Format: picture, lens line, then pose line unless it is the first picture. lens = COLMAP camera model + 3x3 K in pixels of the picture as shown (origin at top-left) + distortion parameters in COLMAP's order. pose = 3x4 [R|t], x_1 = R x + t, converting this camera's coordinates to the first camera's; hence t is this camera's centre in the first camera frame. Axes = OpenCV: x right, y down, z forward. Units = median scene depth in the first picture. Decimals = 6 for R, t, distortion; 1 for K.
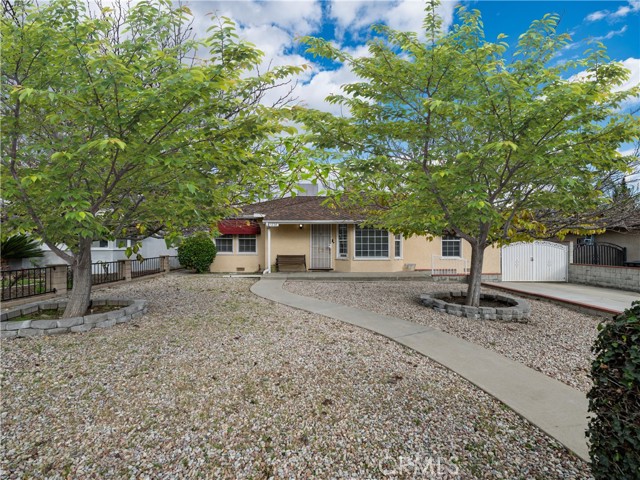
lens RADIAL K [[293.2, 0, 317.5], [0, 293.2, 242.2], [0, 0, 1]] dist [0.000978, -0.000369]
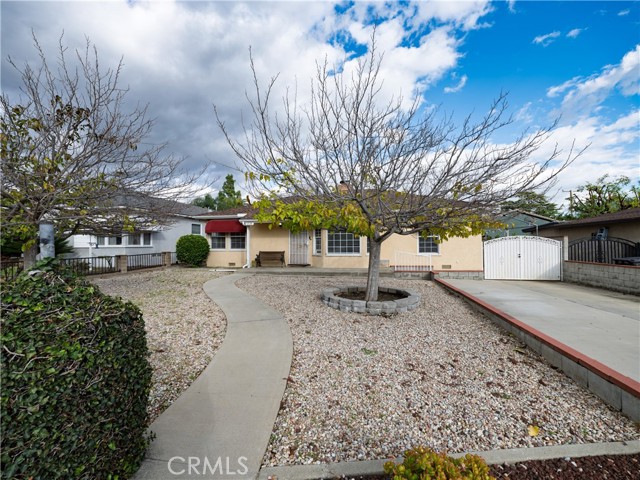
lens RADIAL K [[293.2, 0, 324.4], [0, 293.2, 236.3], [0, 0, 1]] dist [0.000978, -0.000369]
pose [[0.984755, -0.009507, -0.173685, 0.294431], [0.008087, 0.999928, -0.008879, -0.000292], [0.173757, 0.007339, 0.984761, -0.026093]]
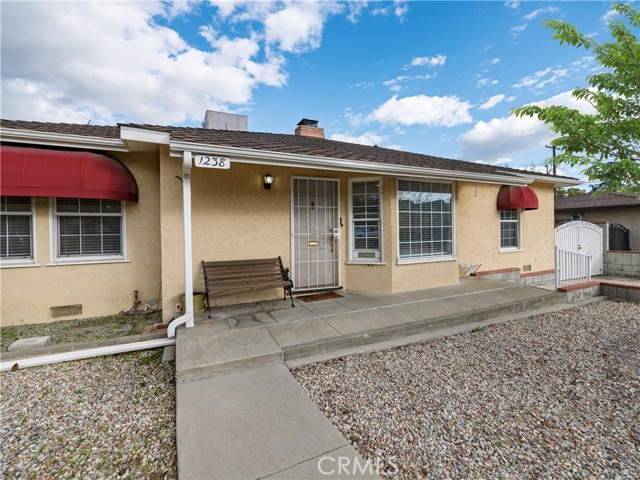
lens RADIAL K [[293.2, 0, 316.6], [0, 293.2, 229.6], [0, 0, 1]] dist [0.000978, -0.000369]
pose [[0.901829, -0.010282, 0.431971, -0.168092], [0.006265, 0.999923, 0.010720, 0.003438], [-0.432048, -0.006961, 0.901824, 0.651047]]
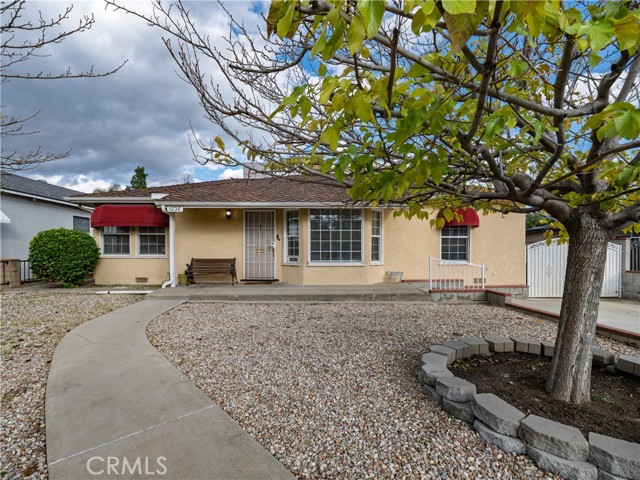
lens RADIAL K [[293.2, 0, 310.3], [0, 293.2, 250.8], [0, 0, 1]] dist [0.000978, -0.000369]
pose [[0.999421, 0.000553, 0.034021, 0.105387], [-0.001119, 0.999861, 0.016630, 0.016109], [-0.034007, -0.016658, 0.999283, 0.351220]]
